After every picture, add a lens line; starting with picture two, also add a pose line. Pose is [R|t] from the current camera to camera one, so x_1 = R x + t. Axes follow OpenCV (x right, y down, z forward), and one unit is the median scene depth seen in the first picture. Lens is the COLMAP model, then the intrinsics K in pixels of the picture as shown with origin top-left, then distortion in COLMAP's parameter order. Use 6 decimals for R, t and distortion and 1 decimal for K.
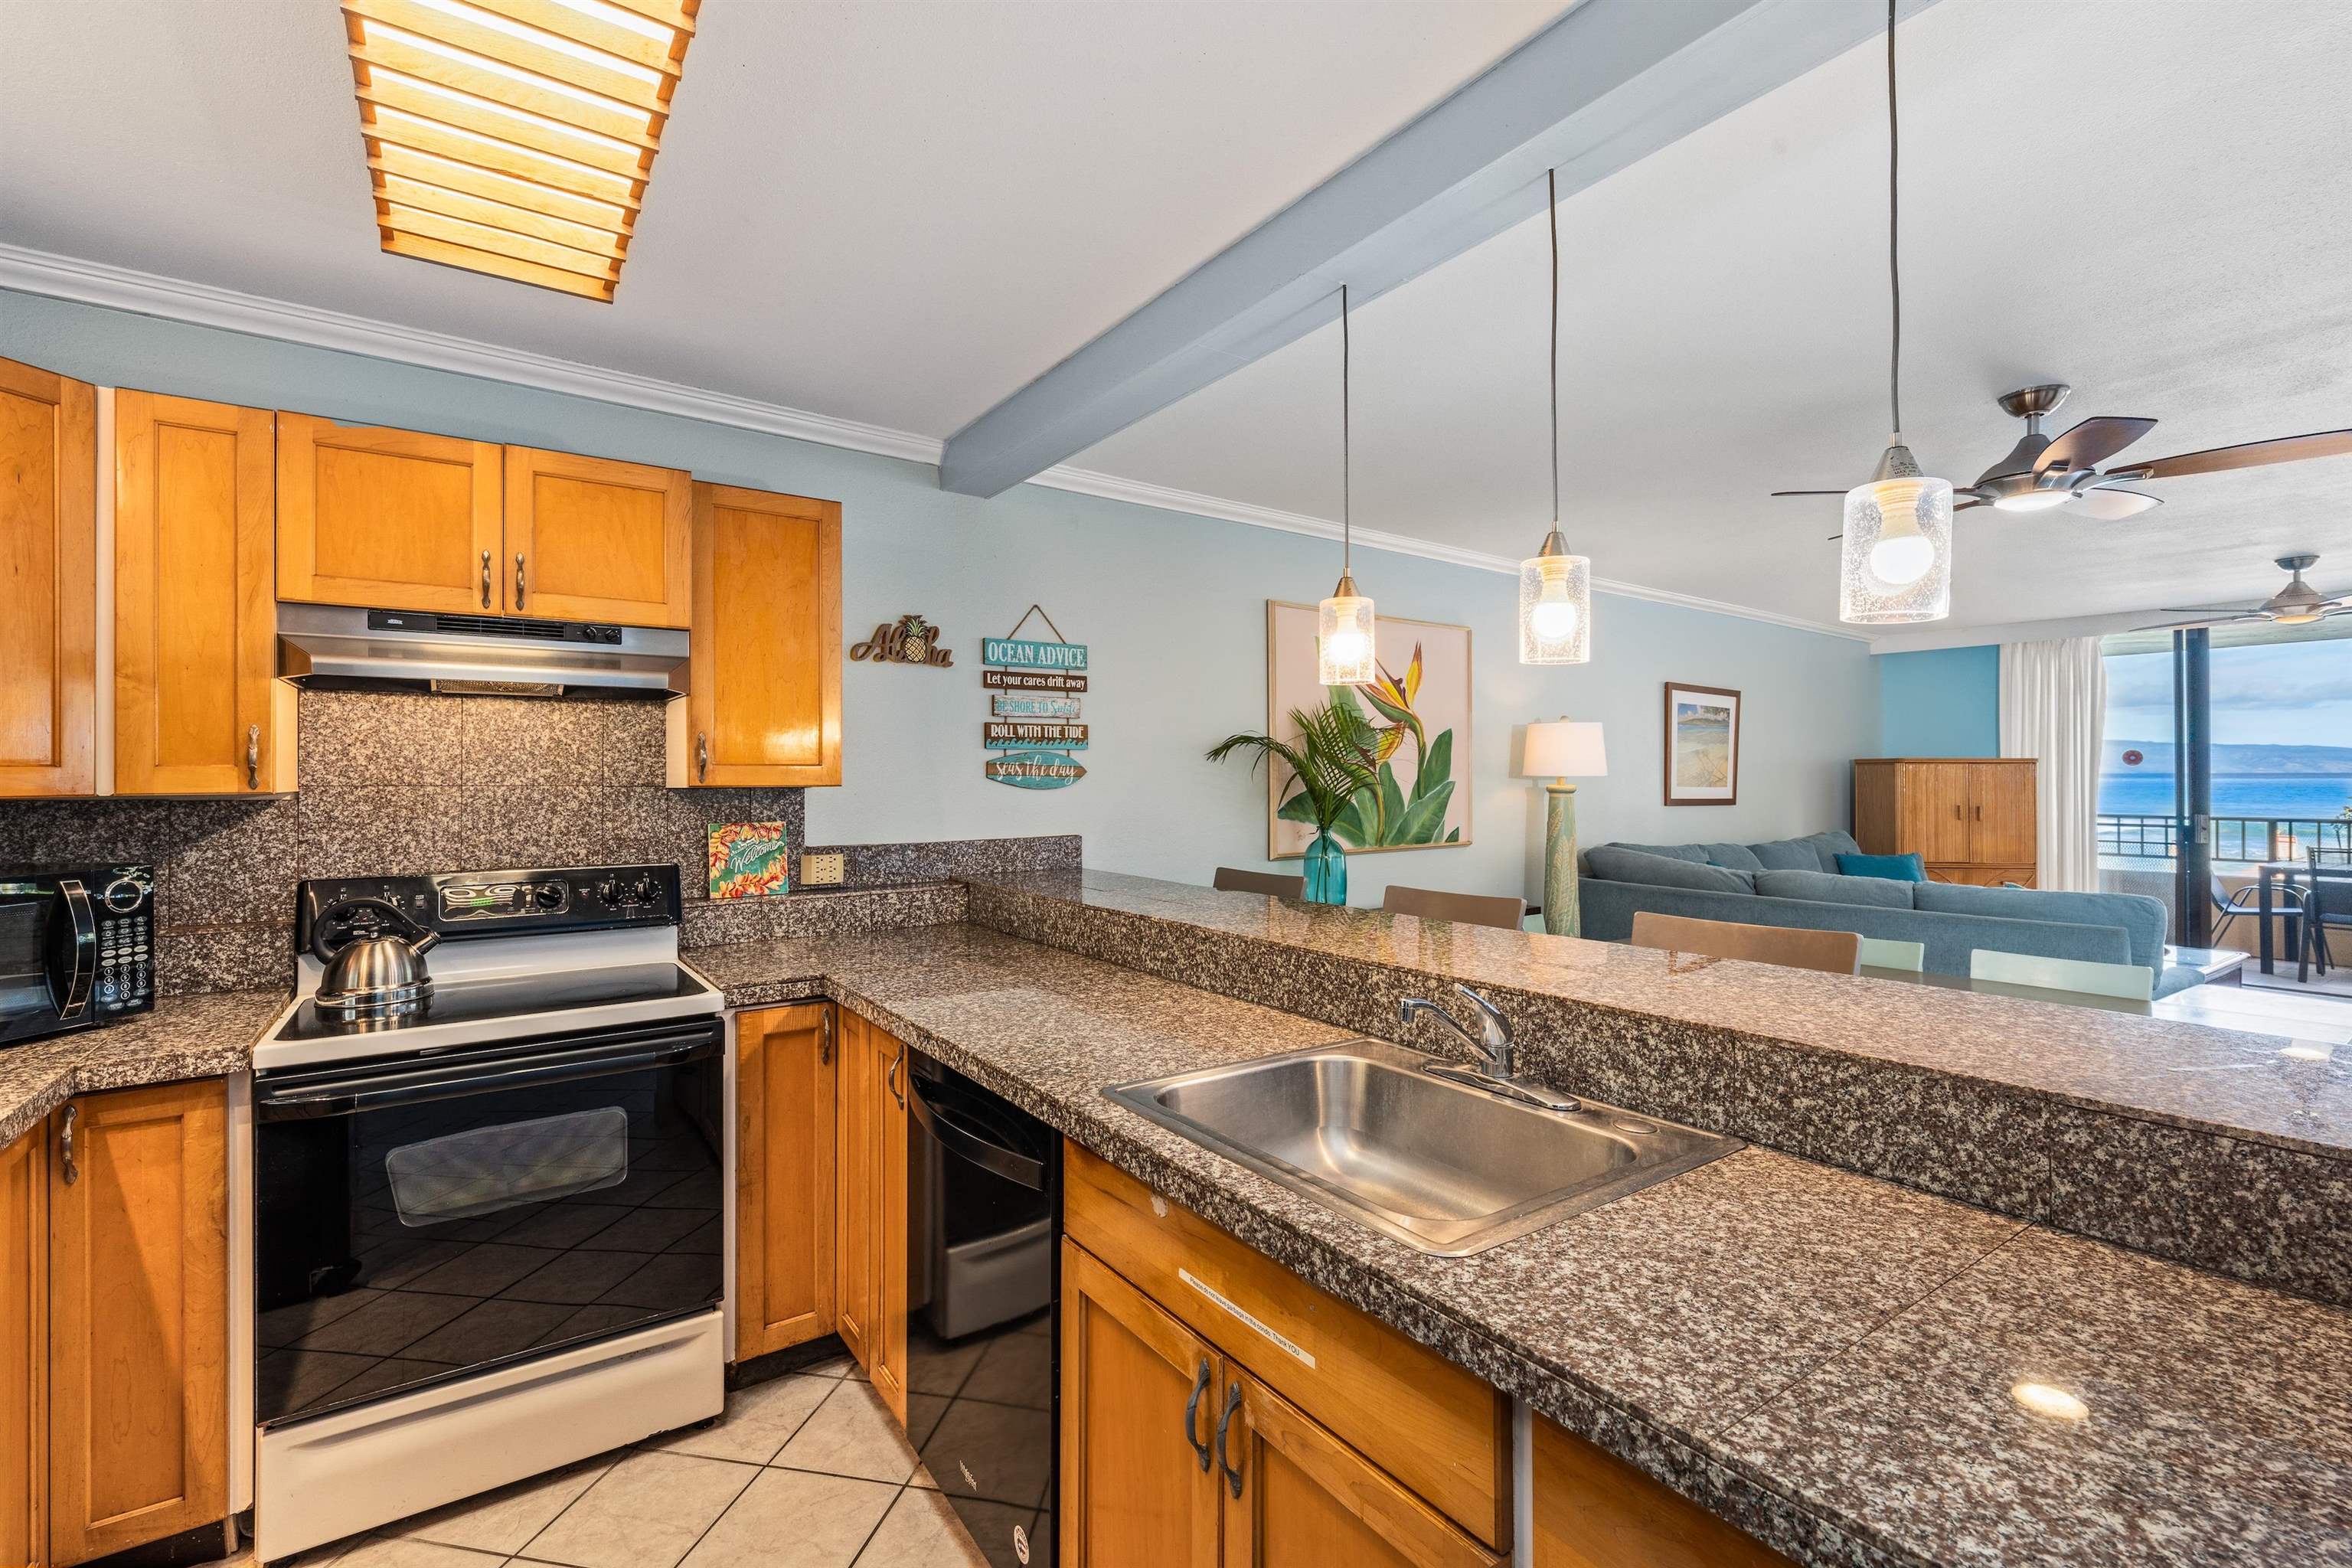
lens RADIAL K [[1029.6, 0, 1170.4], [0, 1029.6, 775.9], [0, 0, 1]] dist [-0.001941, 0.000174]
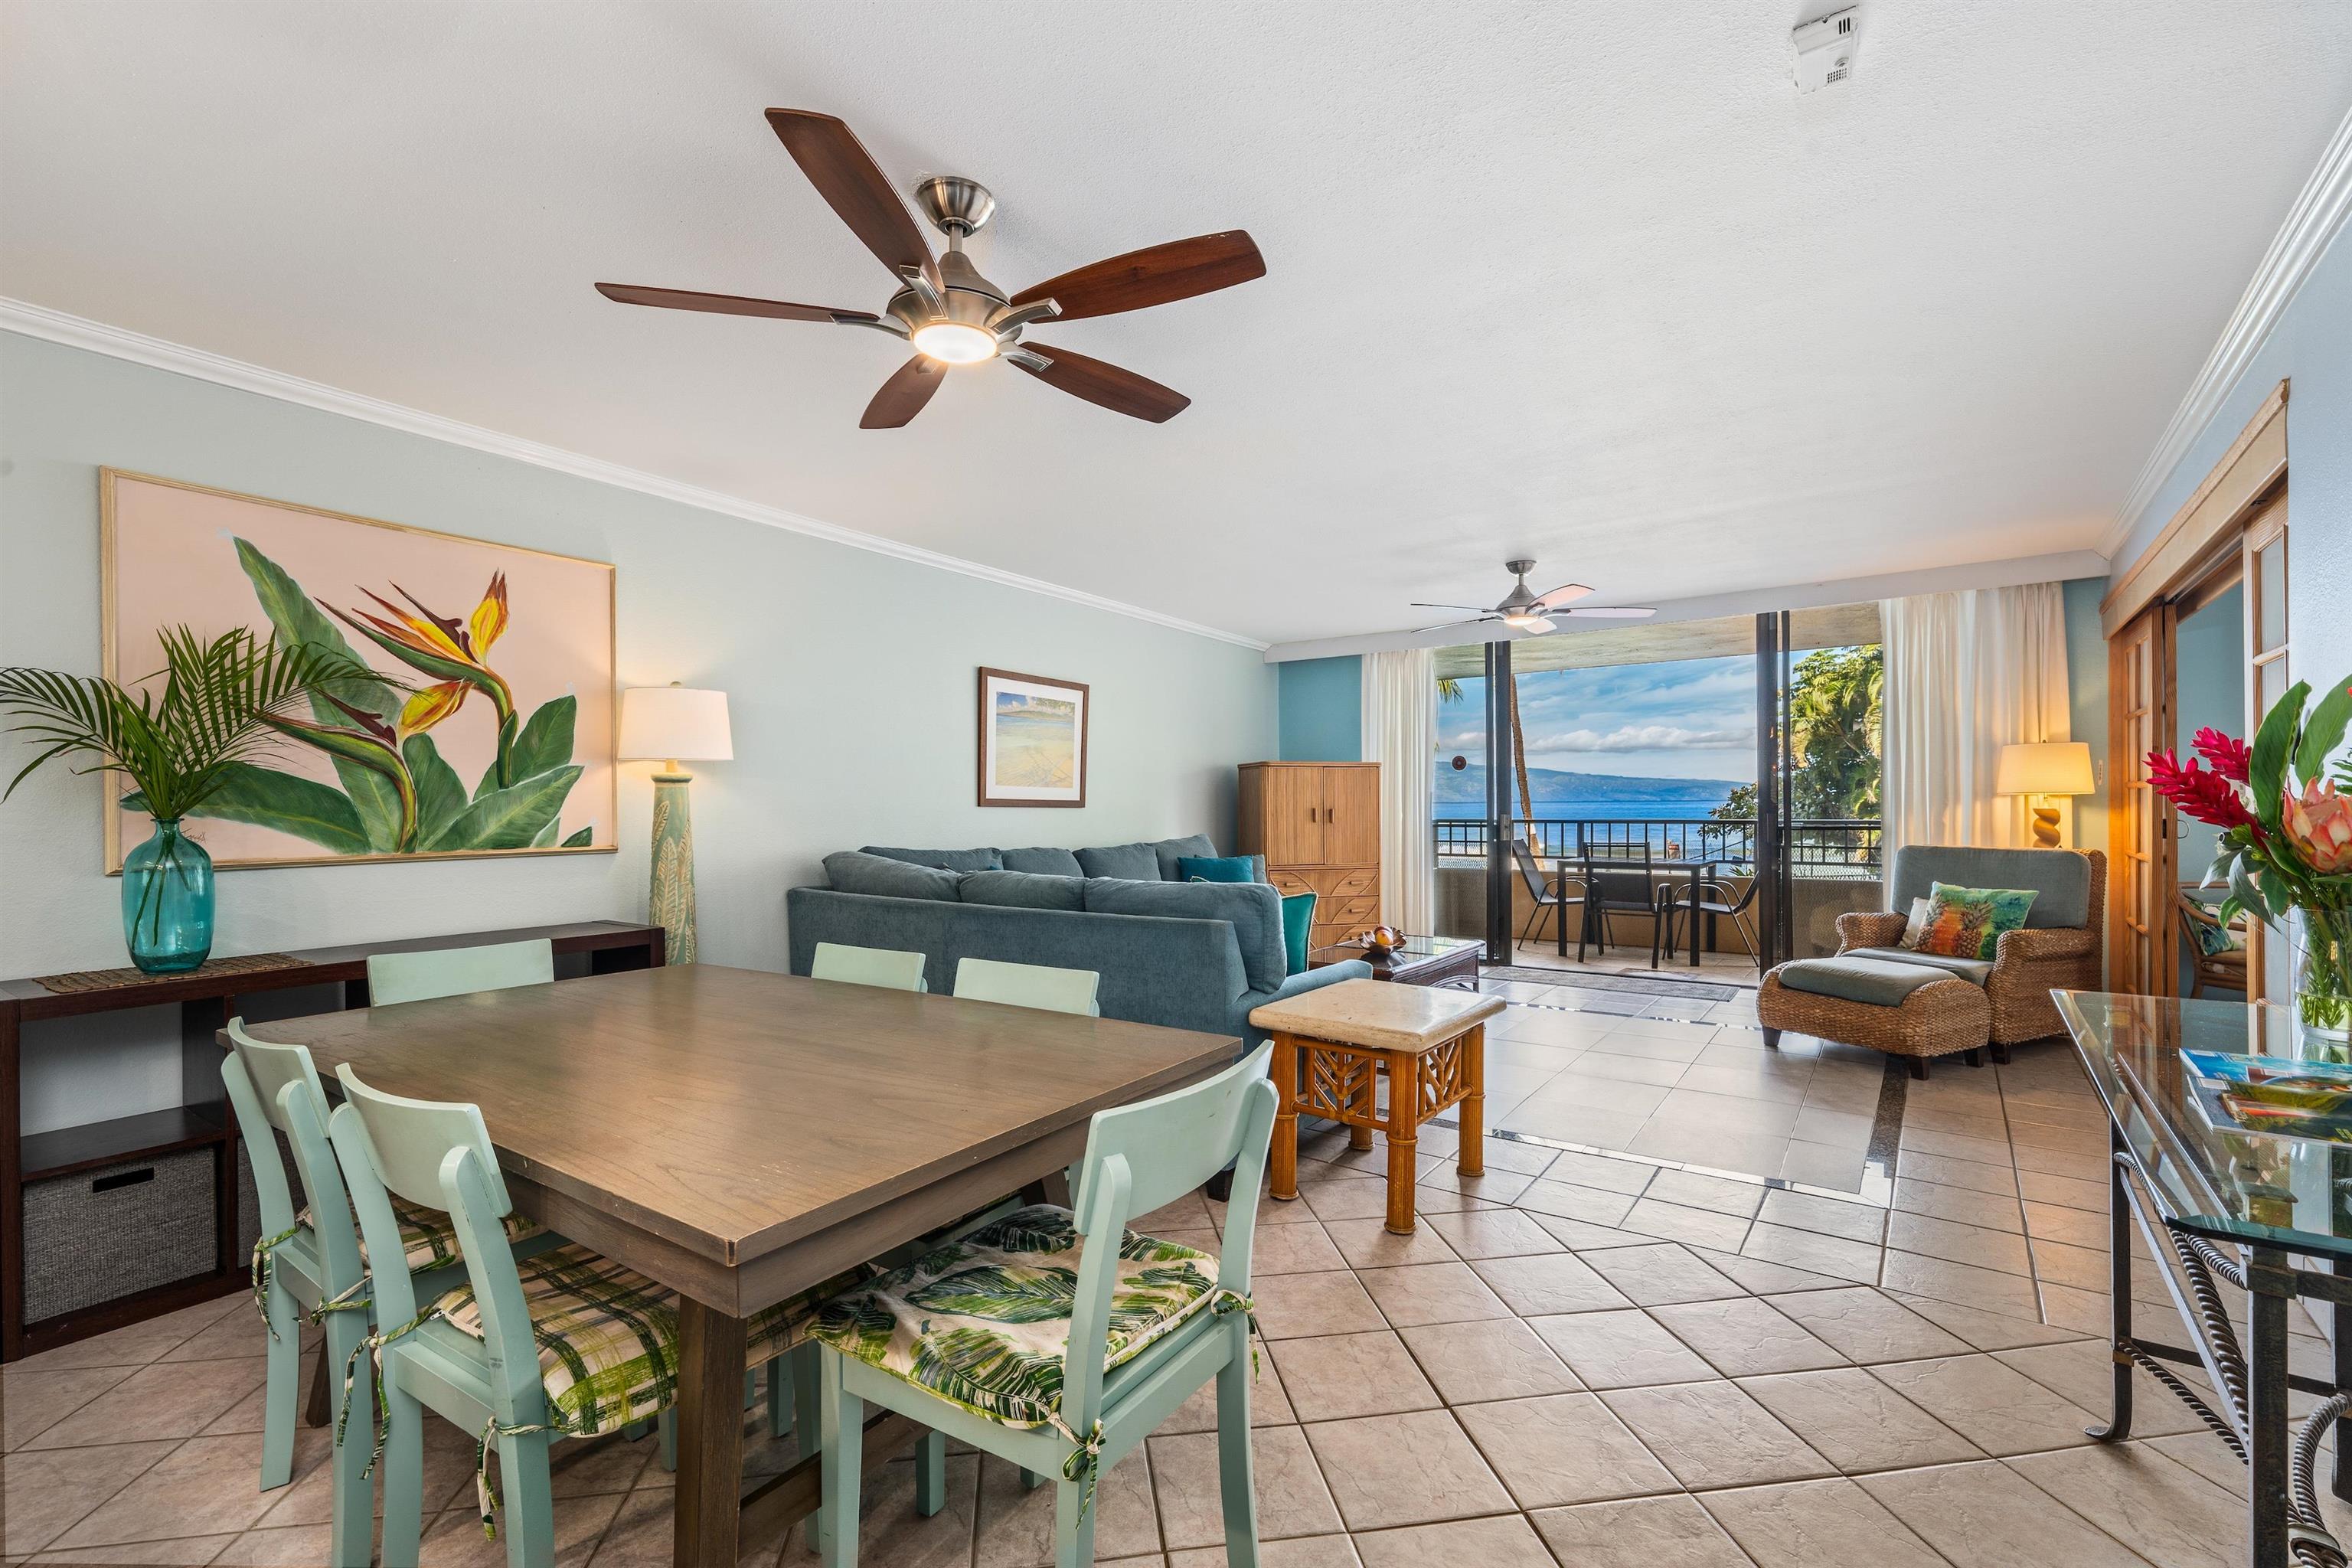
lens RADIAL K [[999.2, 0, 1177.8], [0, 999.2, 801.7], [0, 0, 1]] dist [-0.003653, 0.000226]
pose [[0.940140, -0.003747, 0.340769, 0.614917], [0.005184, 0.999981, -0.003308, 0.050597], [-0.340750, 0.004877, 0.940141, 0.233930]]
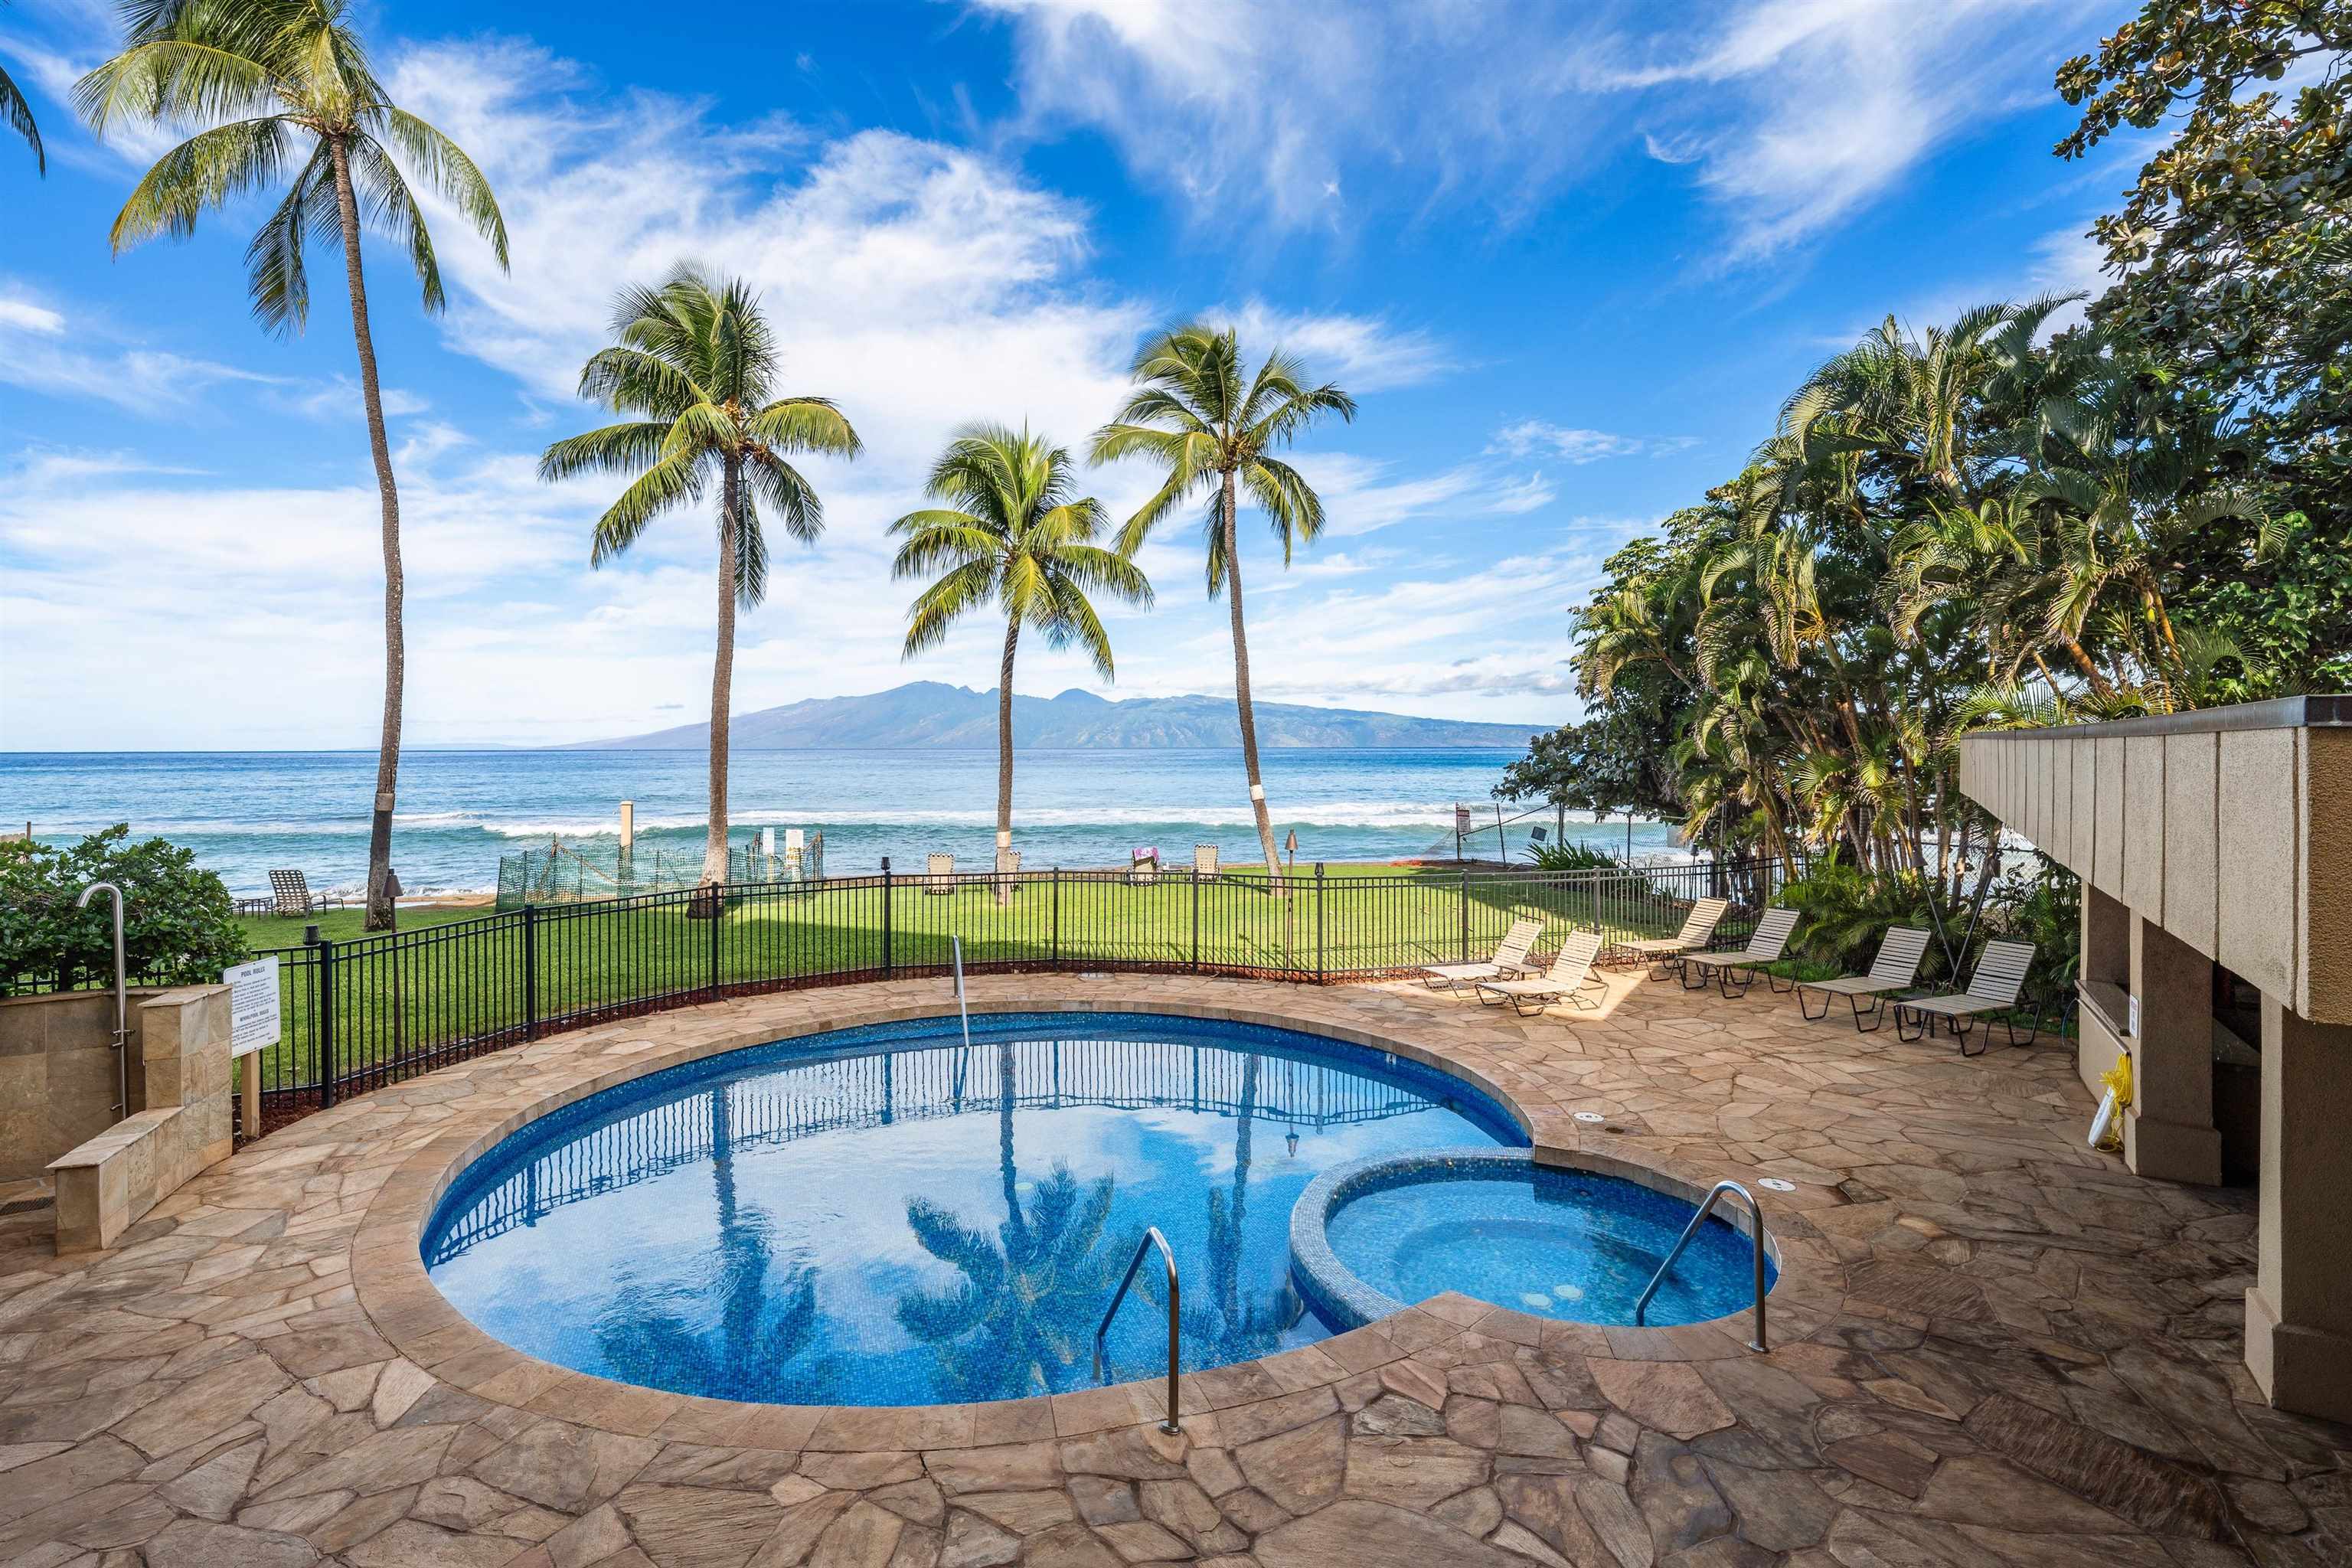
lens RADIAL K [[1109.0, 0, 1179.5], [0, 1109.0, 749.4], [0, 0, 1]] dist [0.002415, 0.000975]
pose [[0.870727, 0.001102, 0.491766, 2.823462], [-0.002188, 0.999996, 0.001634, 0.013623], [-0.491763, -0.002499, 0.870726, 1.786501]]
